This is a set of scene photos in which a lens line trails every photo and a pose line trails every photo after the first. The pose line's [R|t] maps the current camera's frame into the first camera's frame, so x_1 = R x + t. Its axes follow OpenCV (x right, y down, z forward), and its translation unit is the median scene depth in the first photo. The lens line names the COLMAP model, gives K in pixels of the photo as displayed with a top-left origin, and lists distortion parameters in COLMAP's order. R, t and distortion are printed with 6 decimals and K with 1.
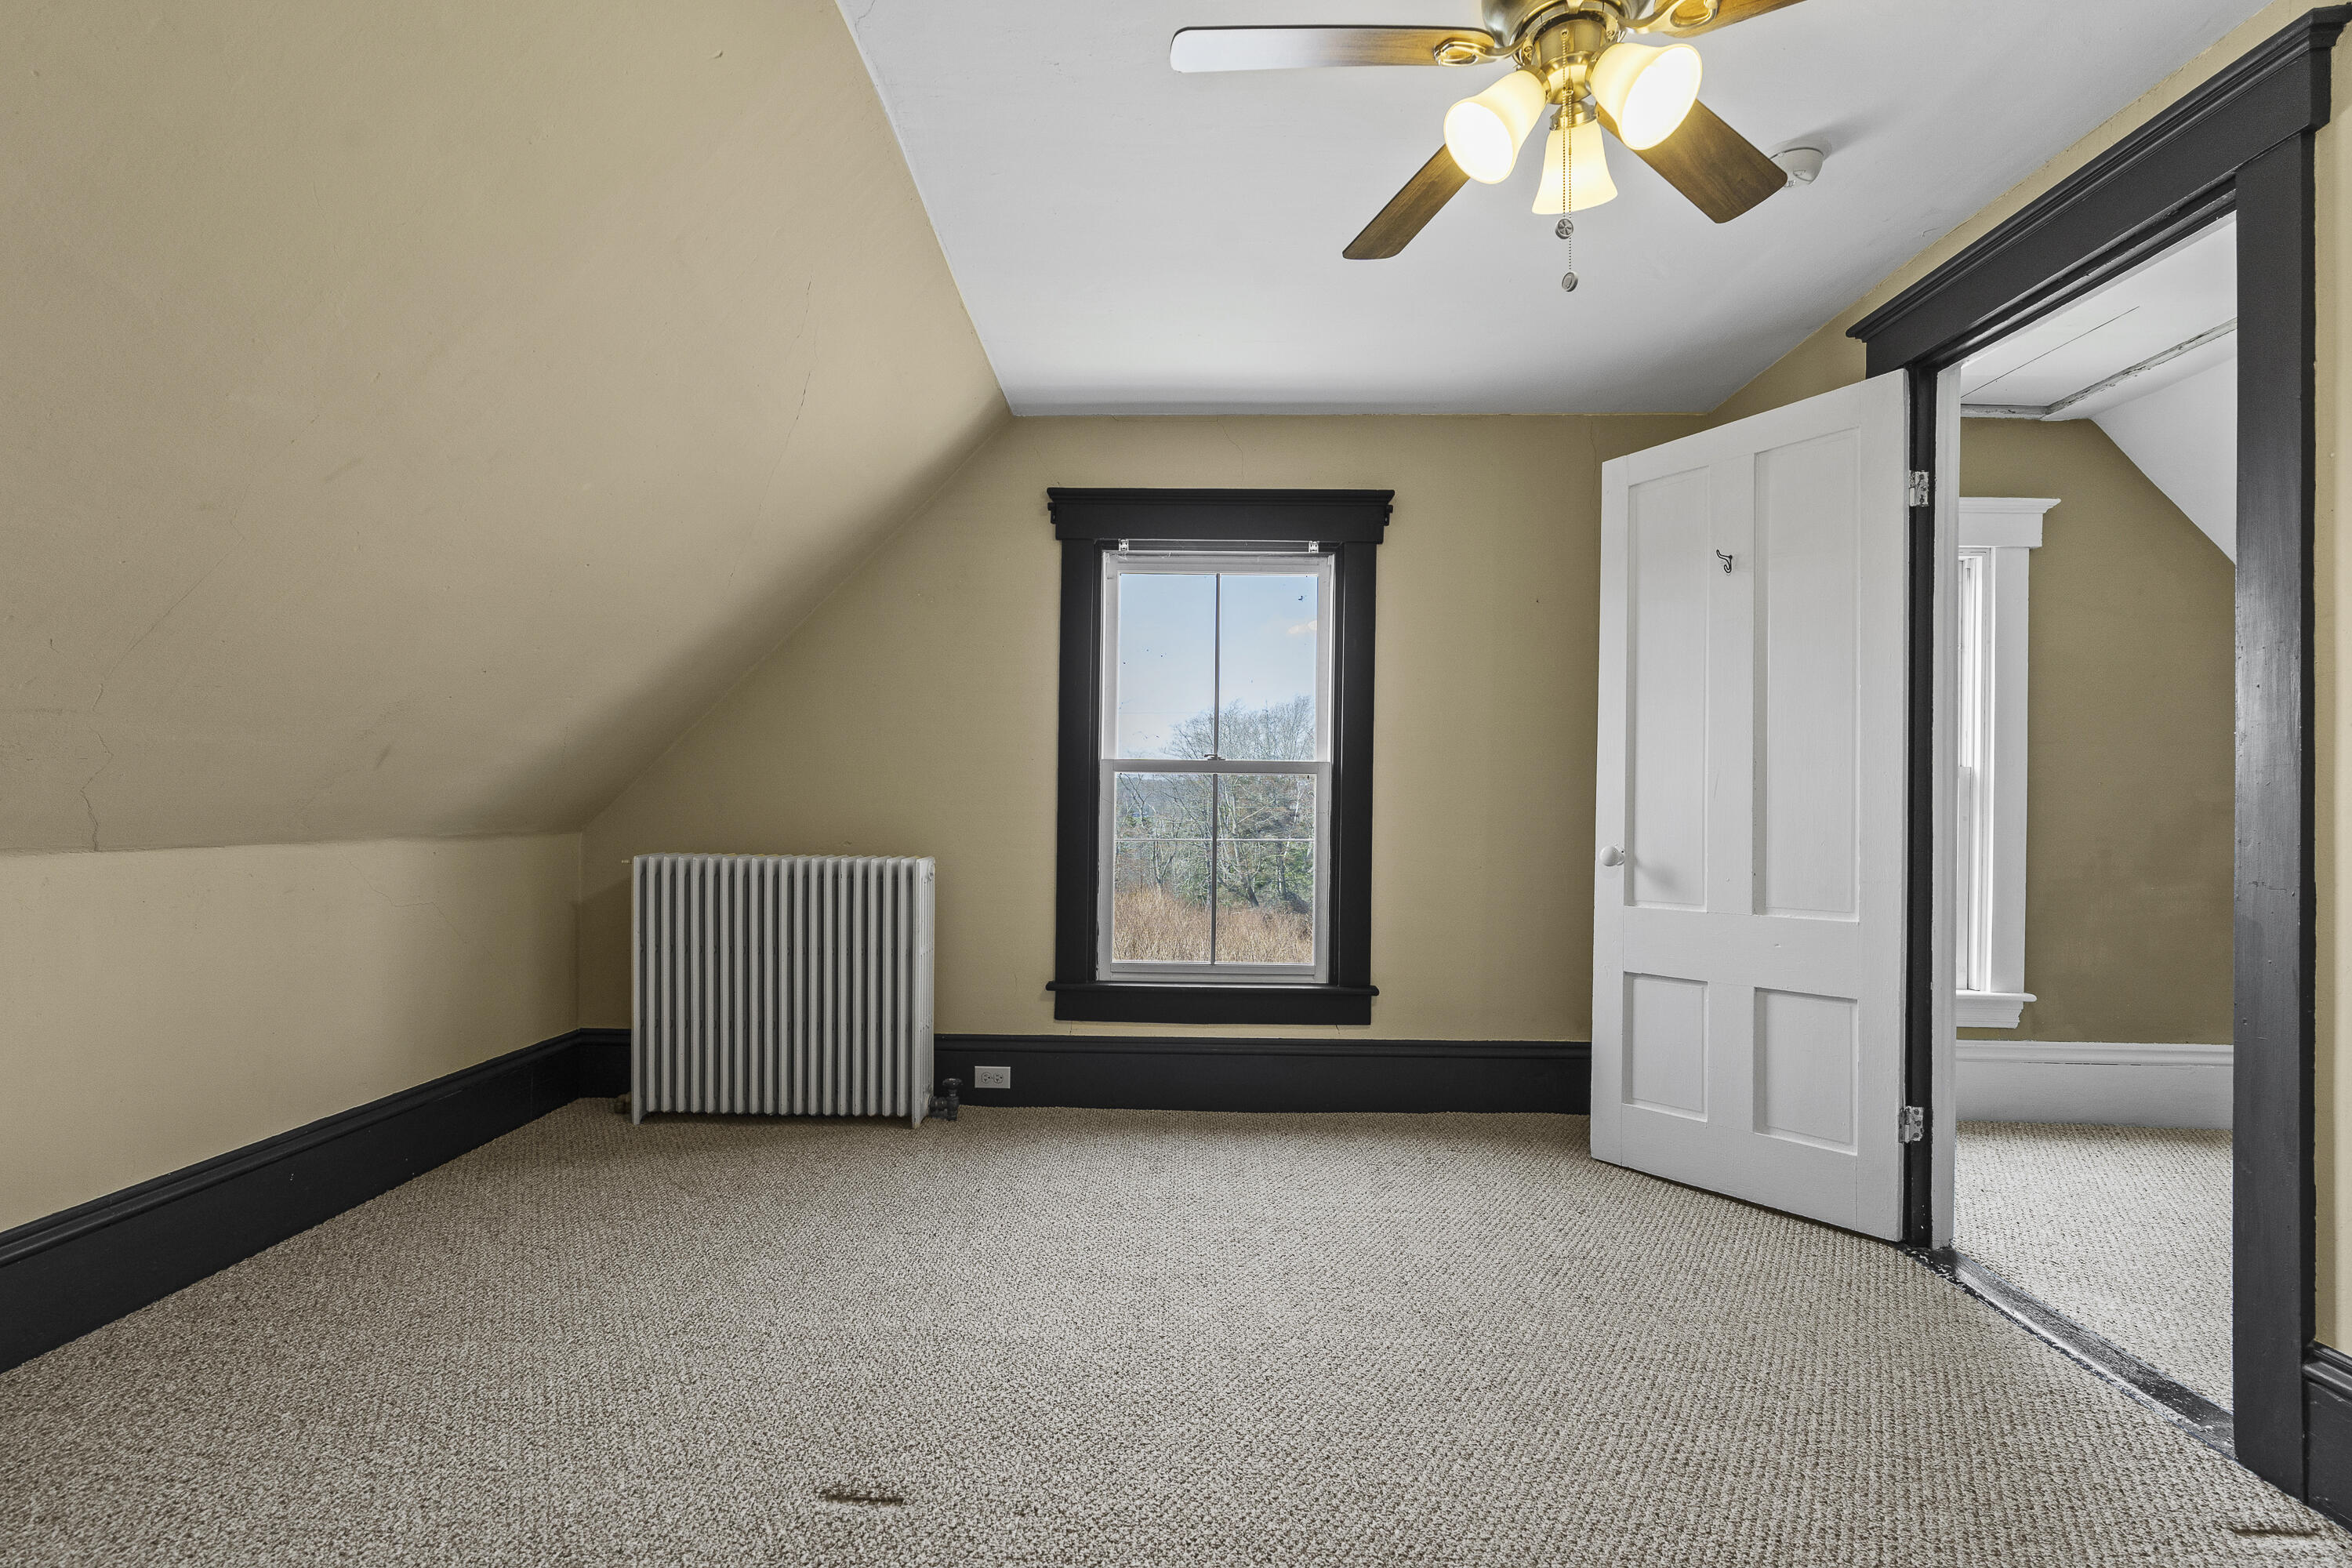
lens RADIAL K [[1098.2, 0, 1173.7], [0, 1098.2, 774.7], [0, 0, 1]] dist [-0.005082, 0.000317]
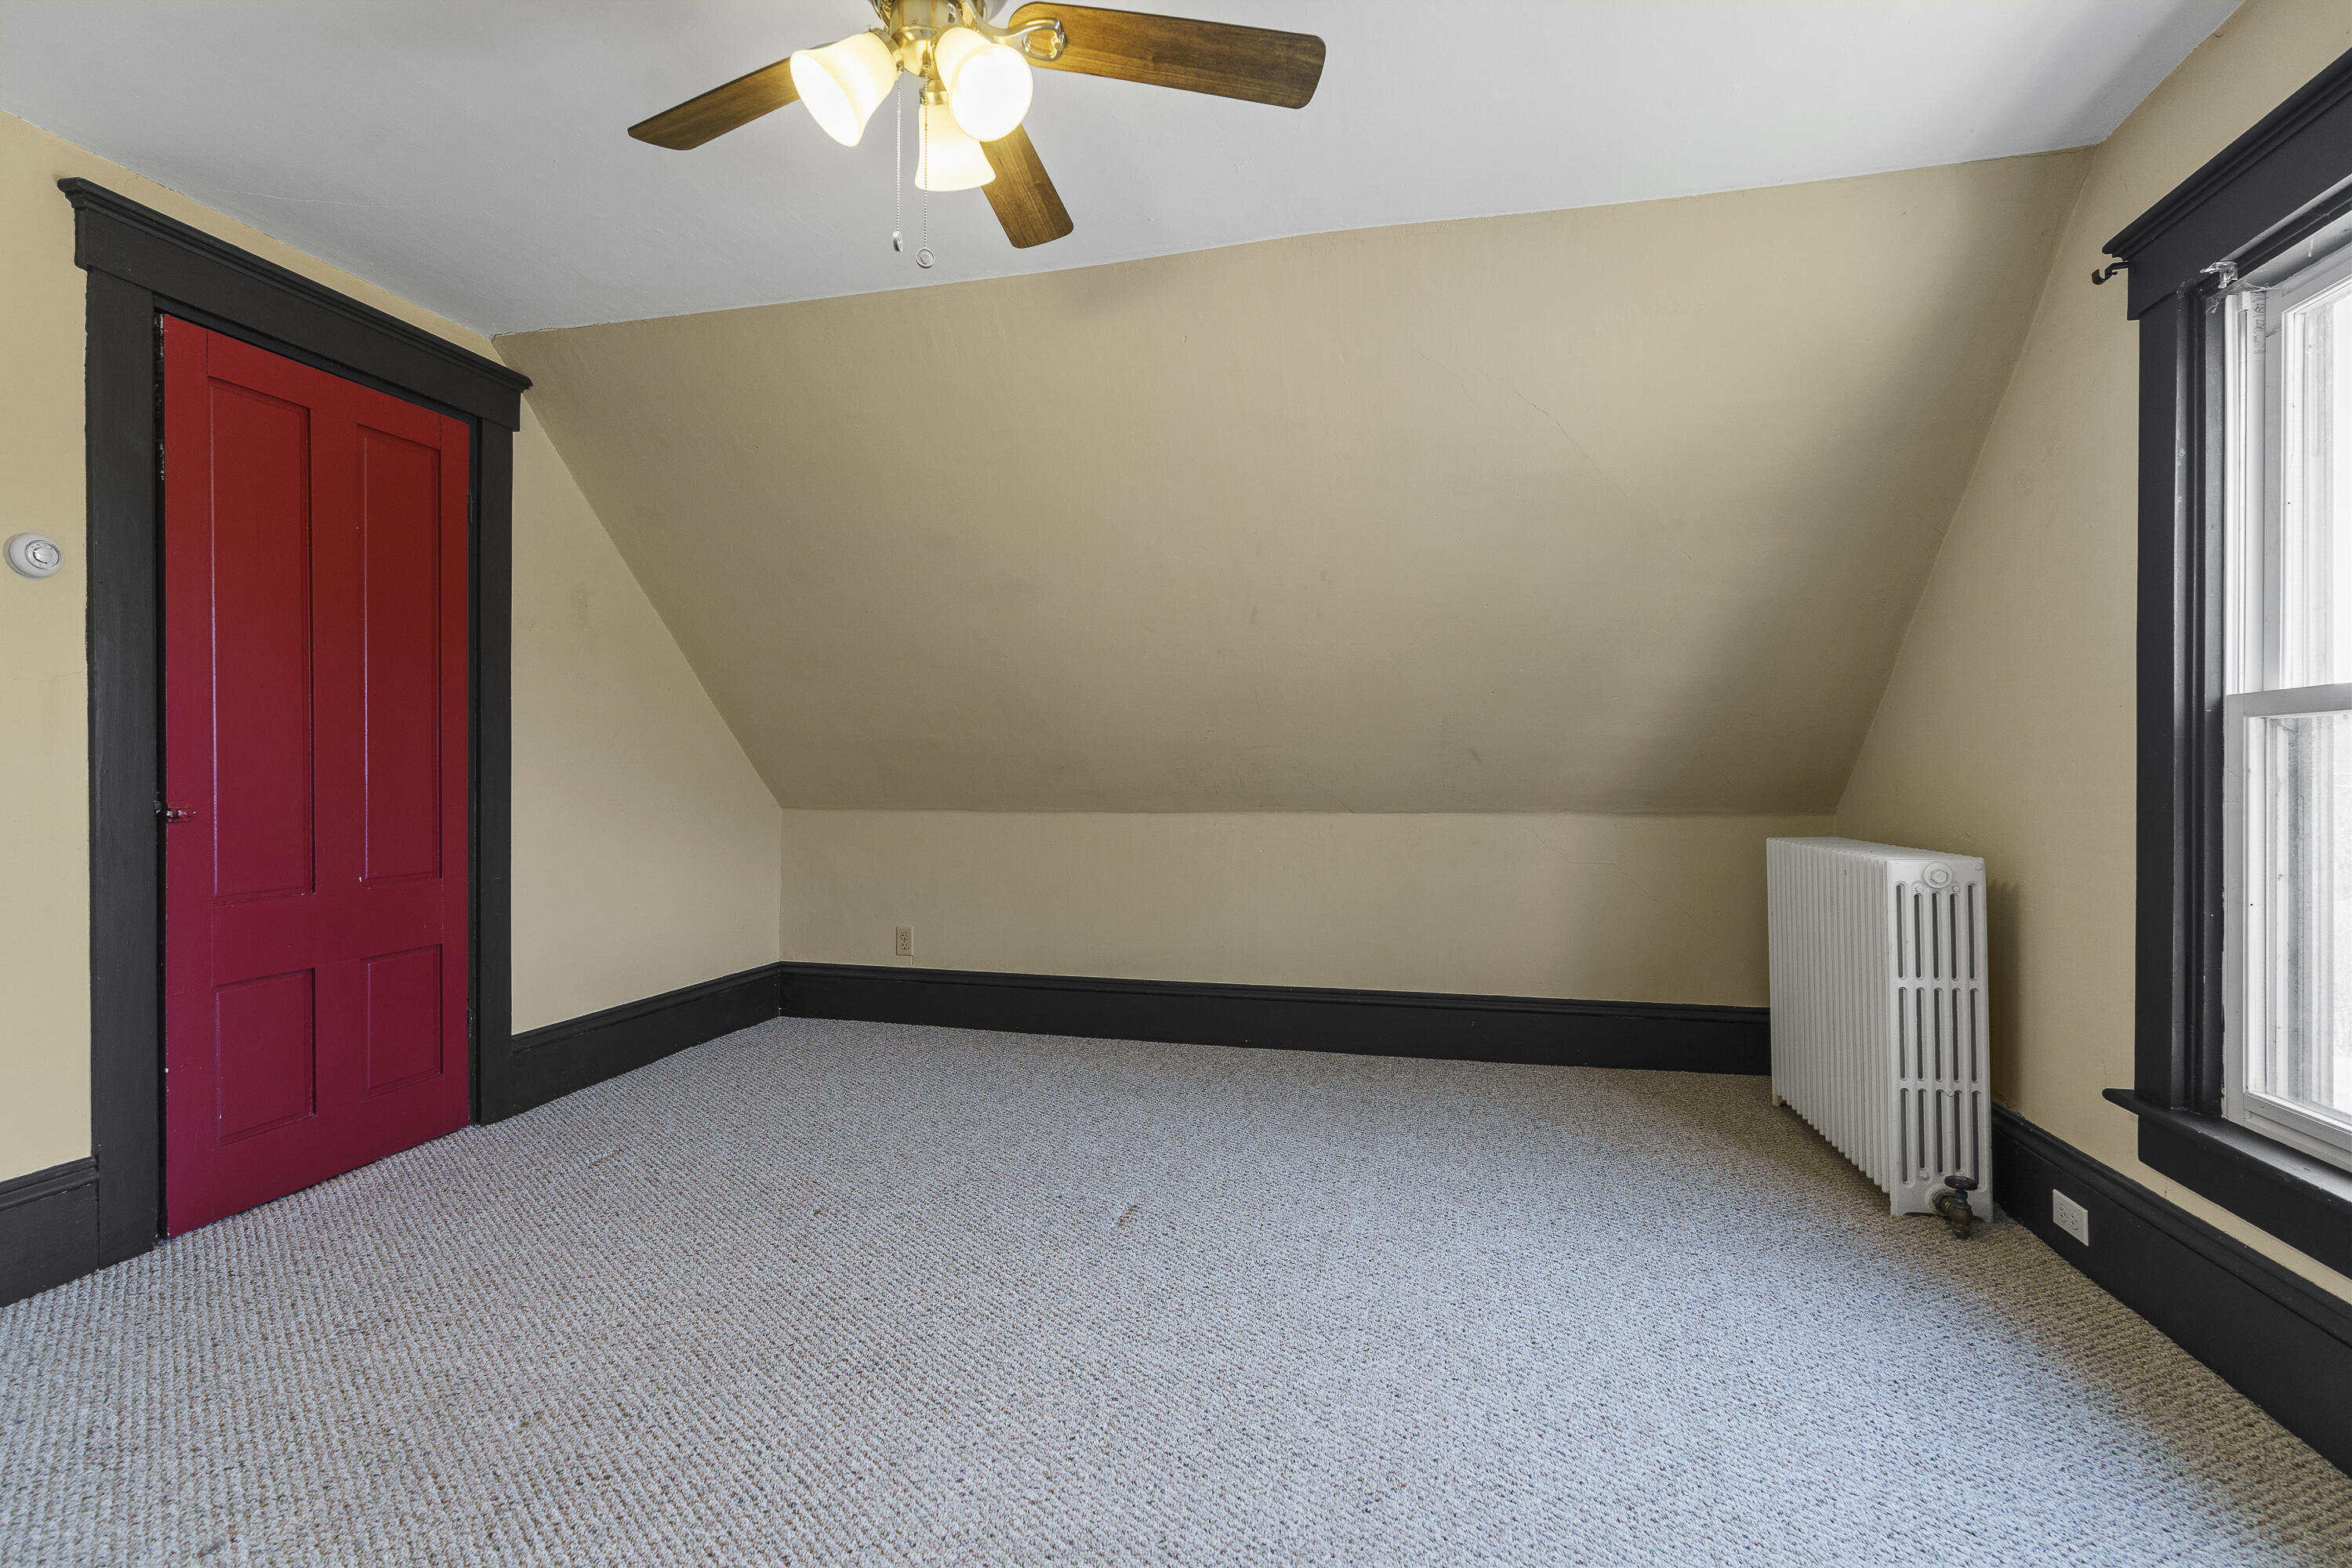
lens RADIAL K [[1098.2, 0, 1173.7], [0, 1098.2, 774.7], [0, 0, 1]] dist [-0.005082, 0.000317]
pose [[-0.221722, -0.008027, -0.975077, 0.644737], [0.030931, 0.999405, -0.015261, 0.014233], [0.974619, -0.033544, -0.221342, 0.723828]]
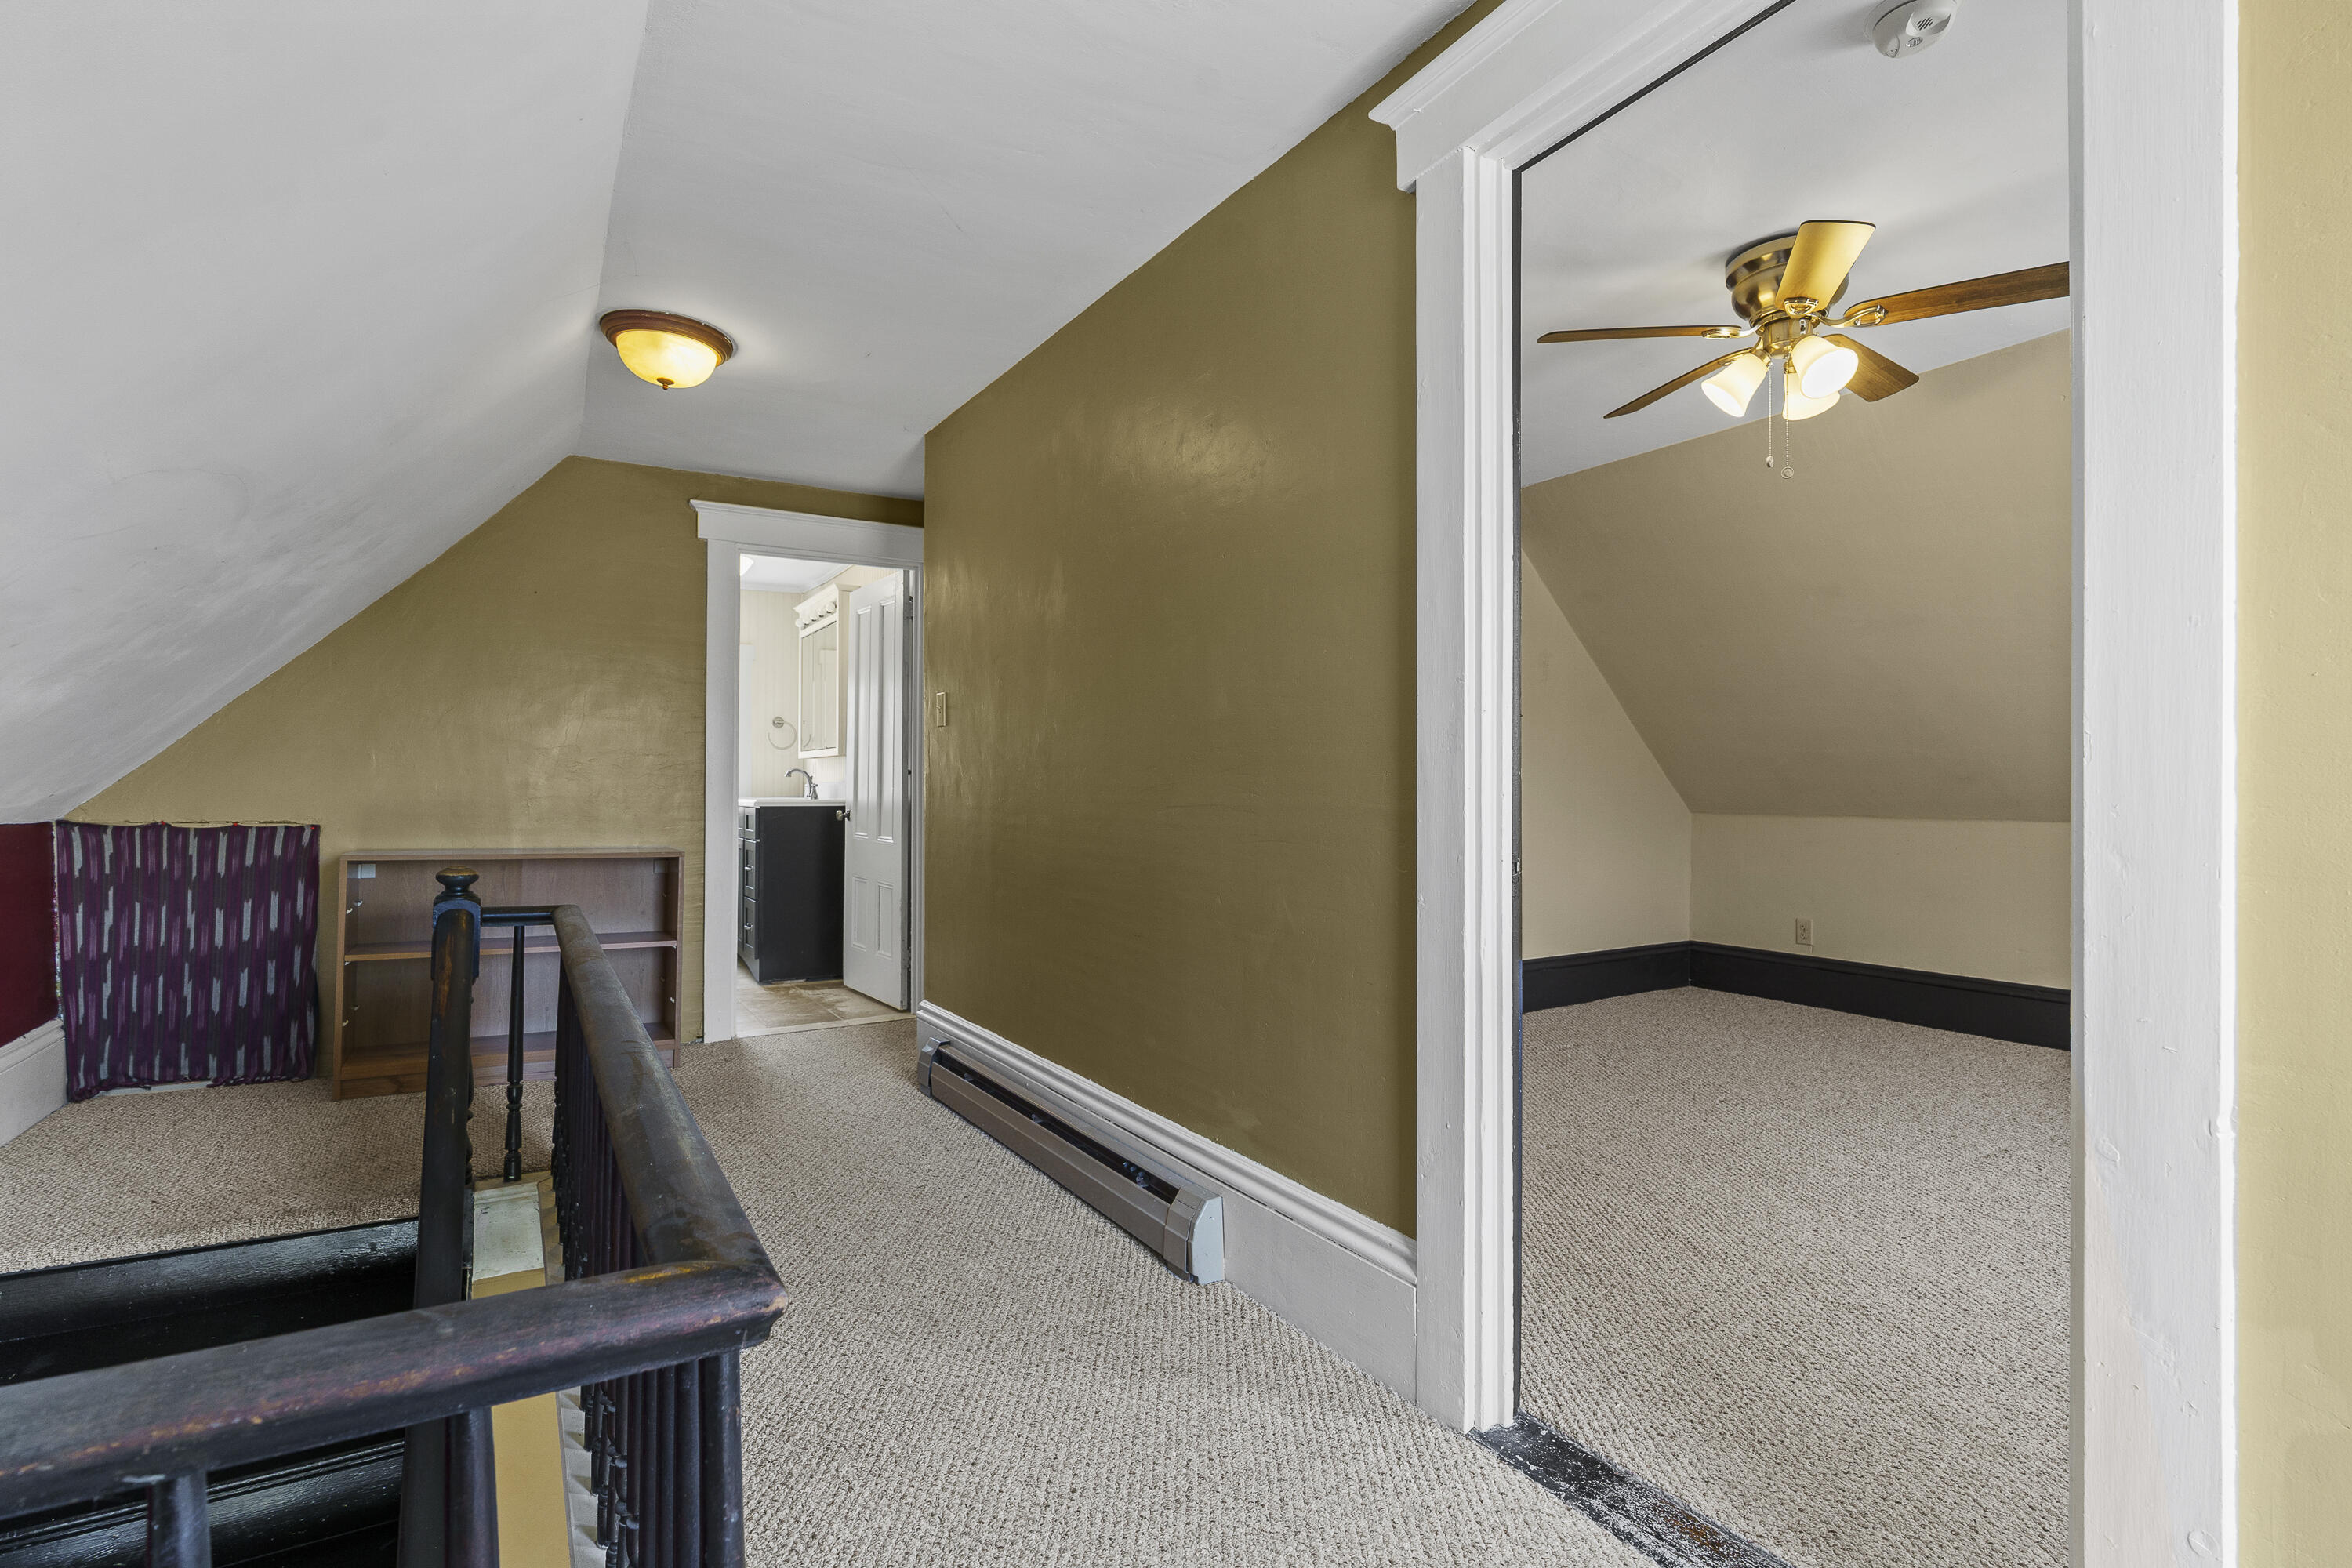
lens RADIAL K [[1128.7, 0, 1176.0], [0, 1128.7, 784.0], [0, 0, 1]] dist [0.003063, -0.000115]
pose [[-0.836181, -0.005813, -0.548423, 1.009217], [0.014823, 0.999339, -0.033194, 0.021901], [0.548253, -0.035885, -0.835542, 0.946006]]
